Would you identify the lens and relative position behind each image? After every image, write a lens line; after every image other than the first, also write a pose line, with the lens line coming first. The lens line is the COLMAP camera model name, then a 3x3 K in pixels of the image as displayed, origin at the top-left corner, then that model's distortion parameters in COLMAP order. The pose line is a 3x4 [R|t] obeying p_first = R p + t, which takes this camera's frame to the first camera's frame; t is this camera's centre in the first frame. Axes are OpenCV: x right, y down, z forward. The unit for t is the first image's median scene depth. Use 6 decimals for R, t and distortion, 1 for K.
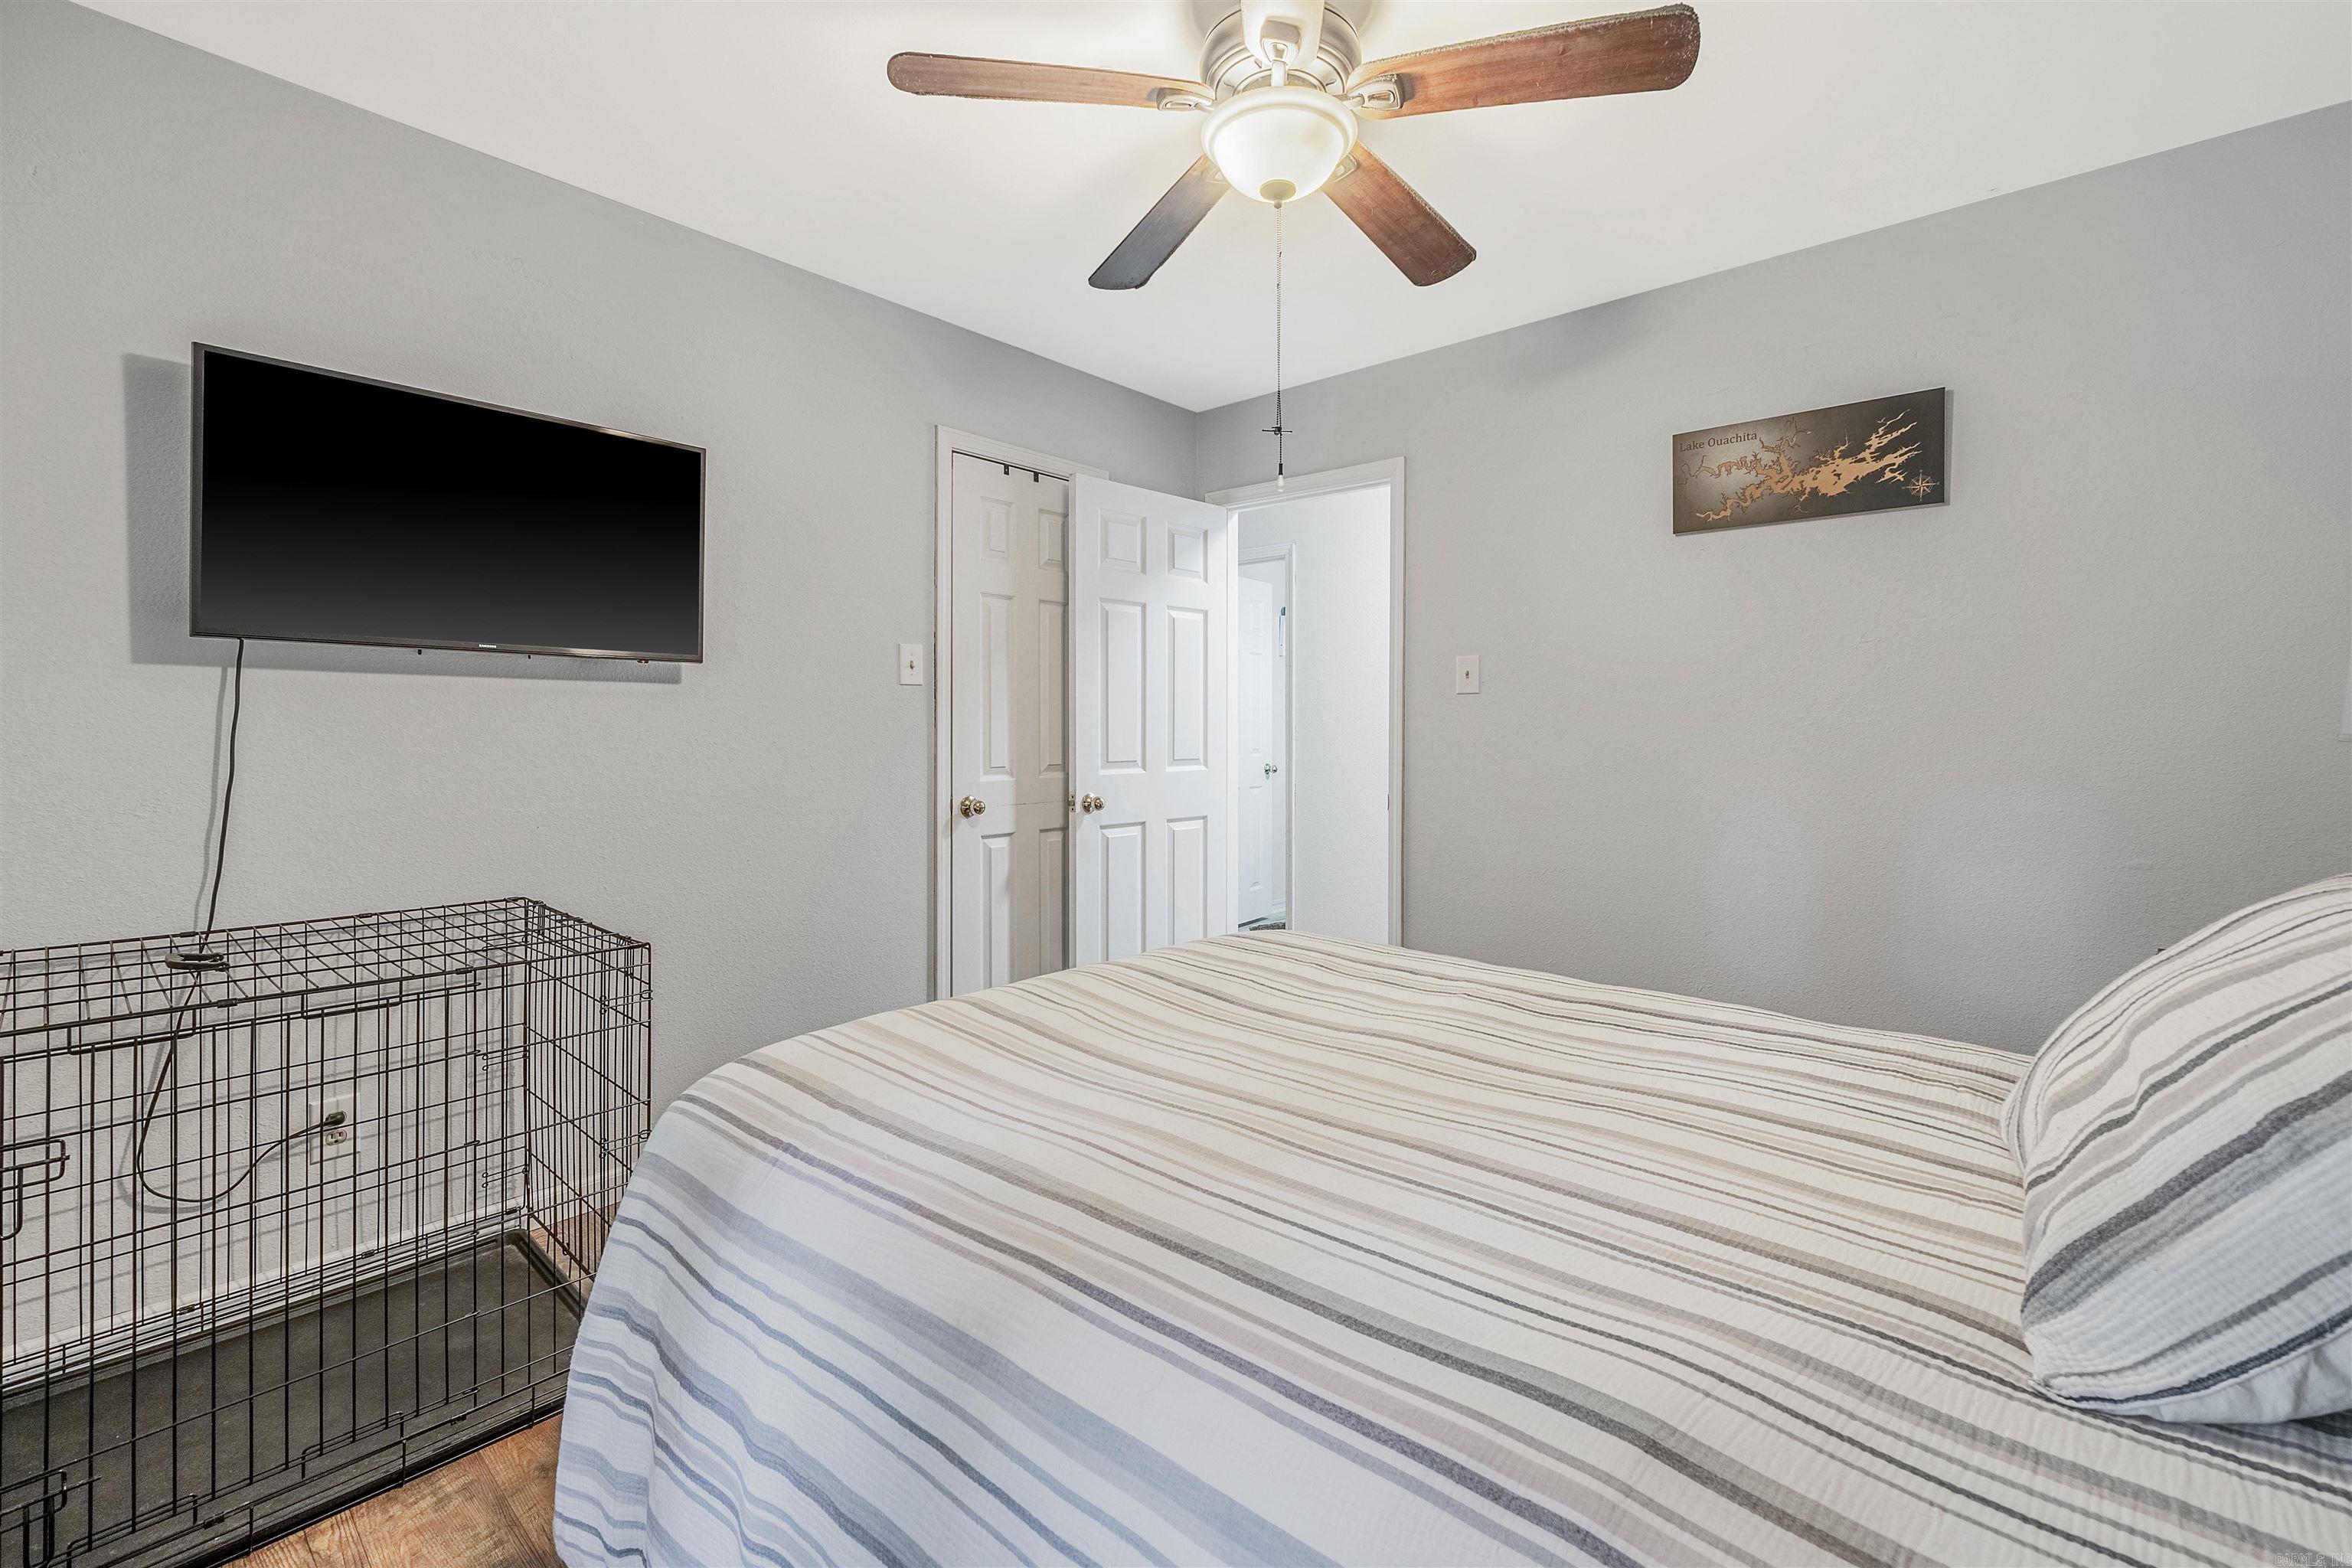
lens RADIAL K [[992.3, 0, 1205.6], [0, 992.3, 730.0], [0, 0, 1]] dist [-0.000172, 0.000329]
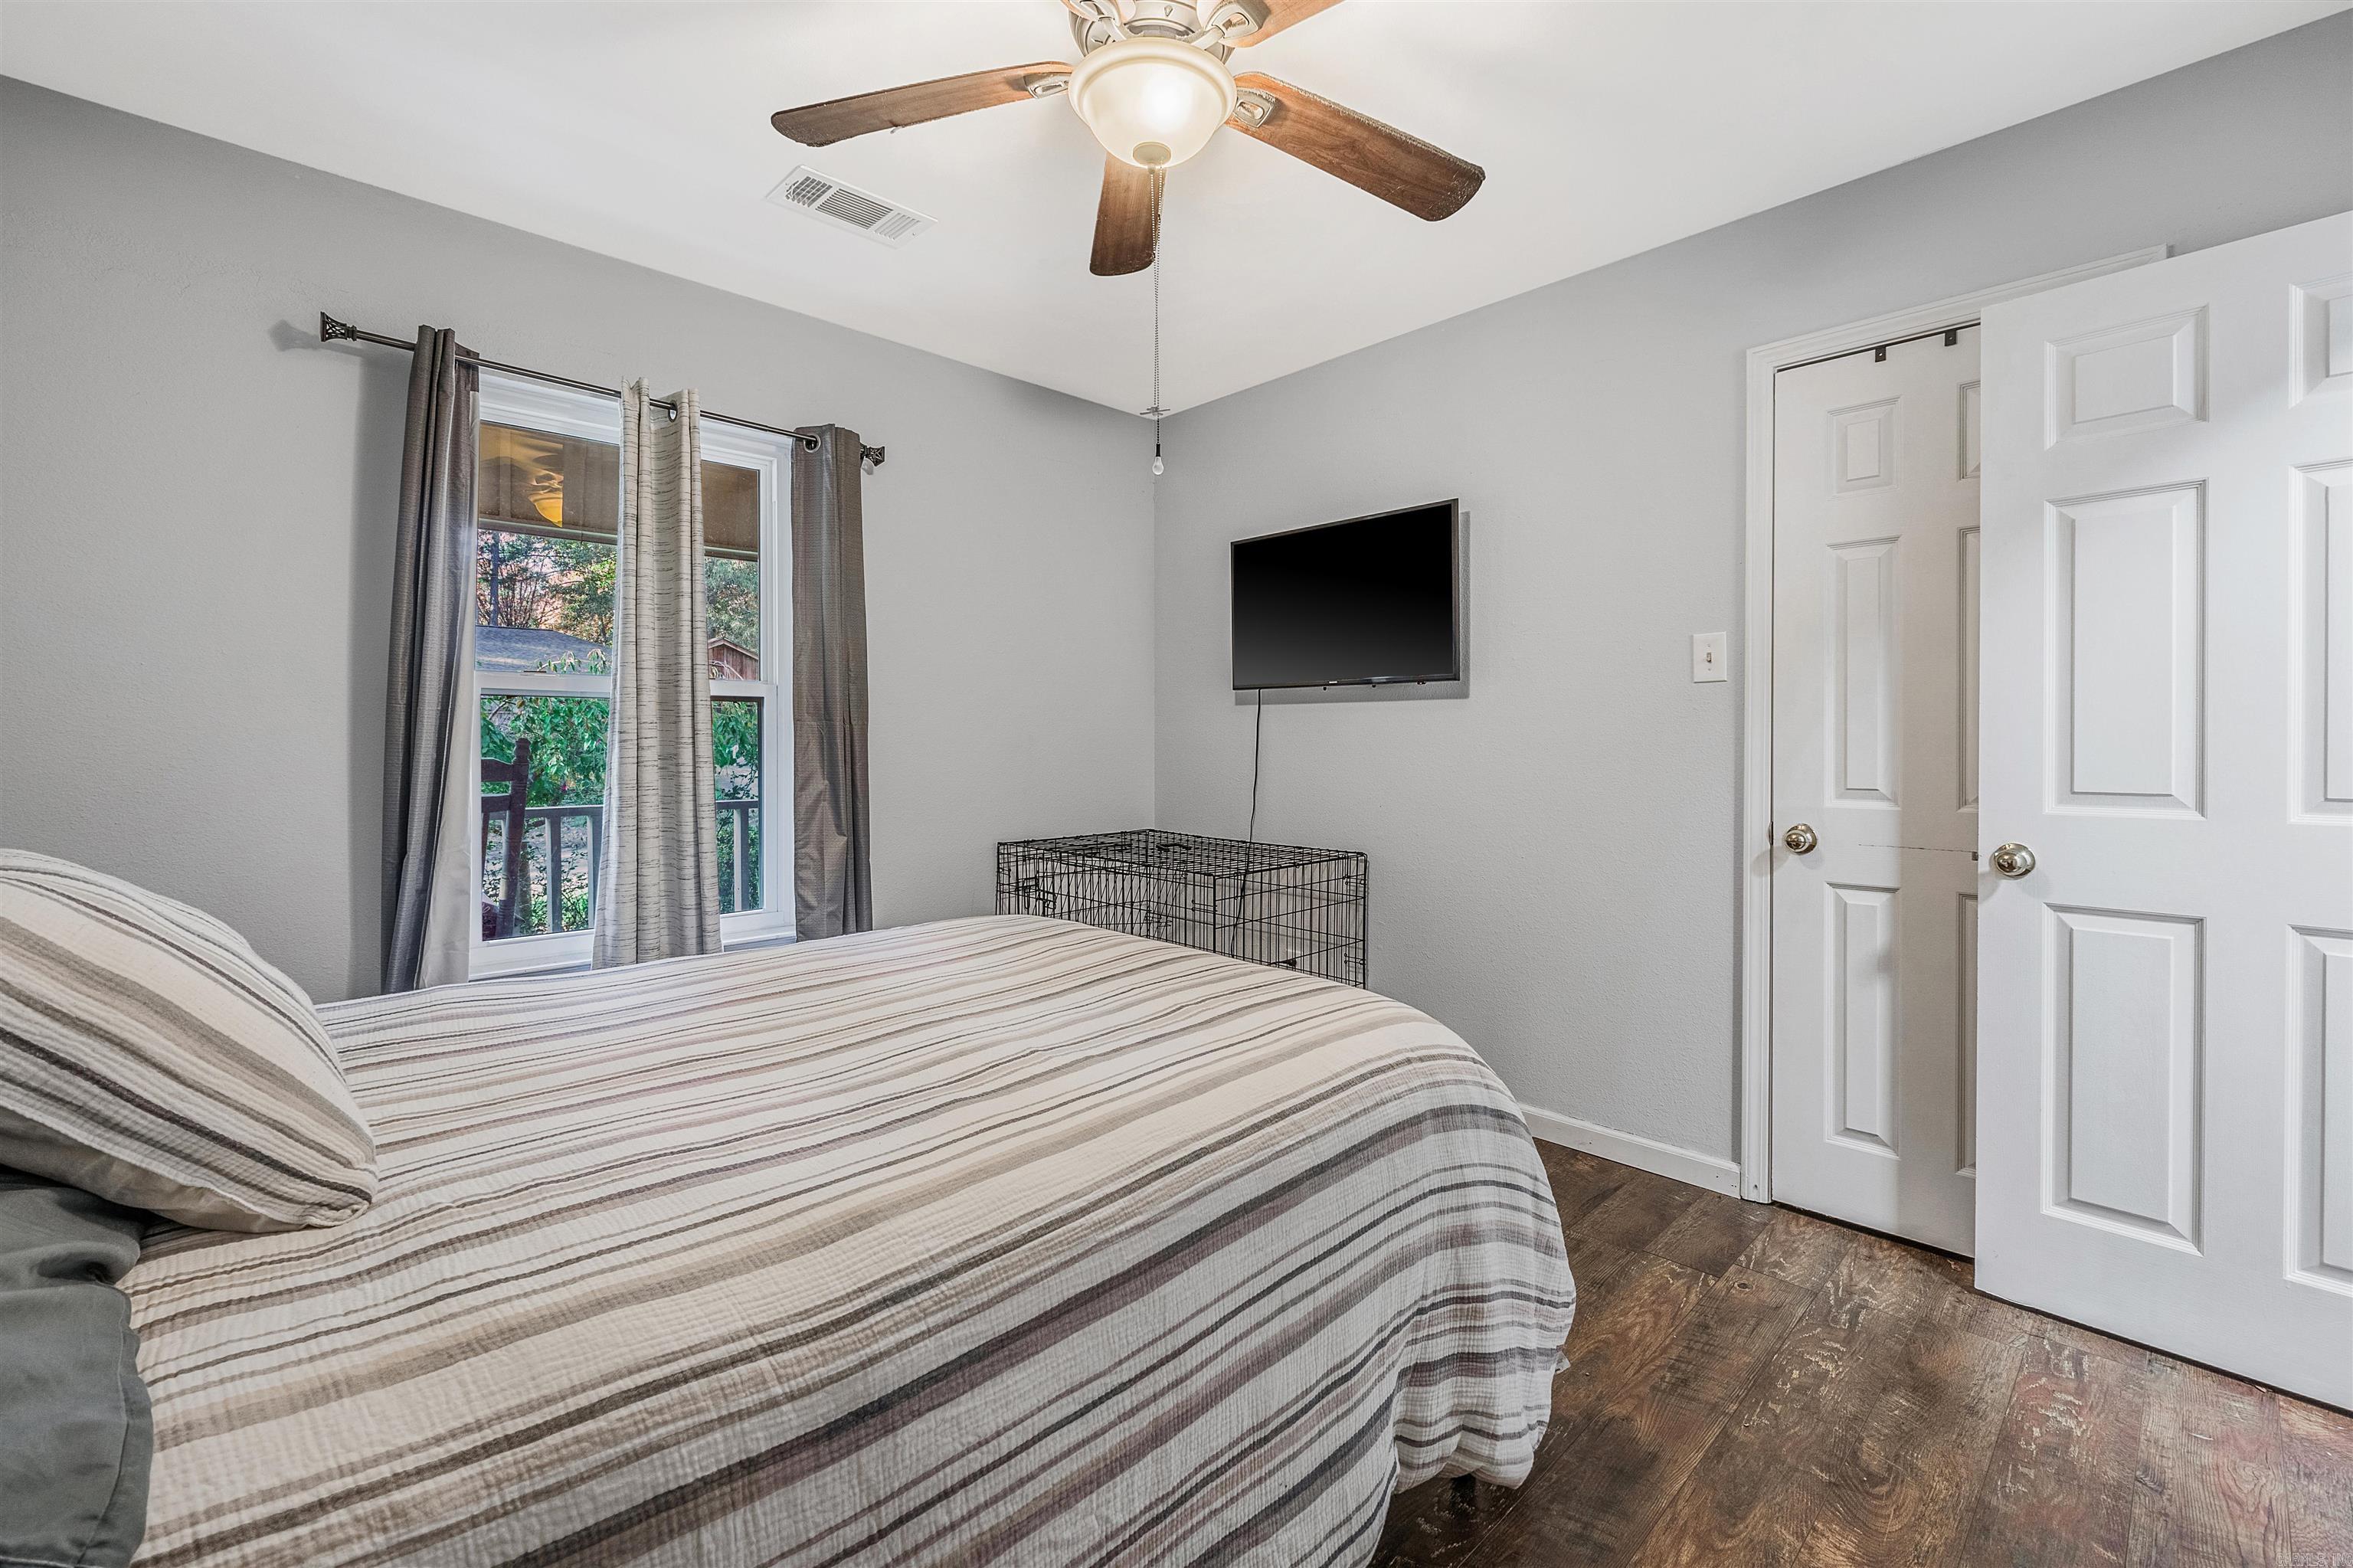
lens RADIAL K [[992.8, 0, 1193.5], [0, 992.8, 741.7], [0, 0, 1]] dist [-0.000172, 0.000329]
pose [[-0.083769, 0.004109, -0.996477, 0.521001], [0.003266, 0.999987, 0.003849, -0.000087], [0.996480, -0.002932, -0.083782, 0.587327]]
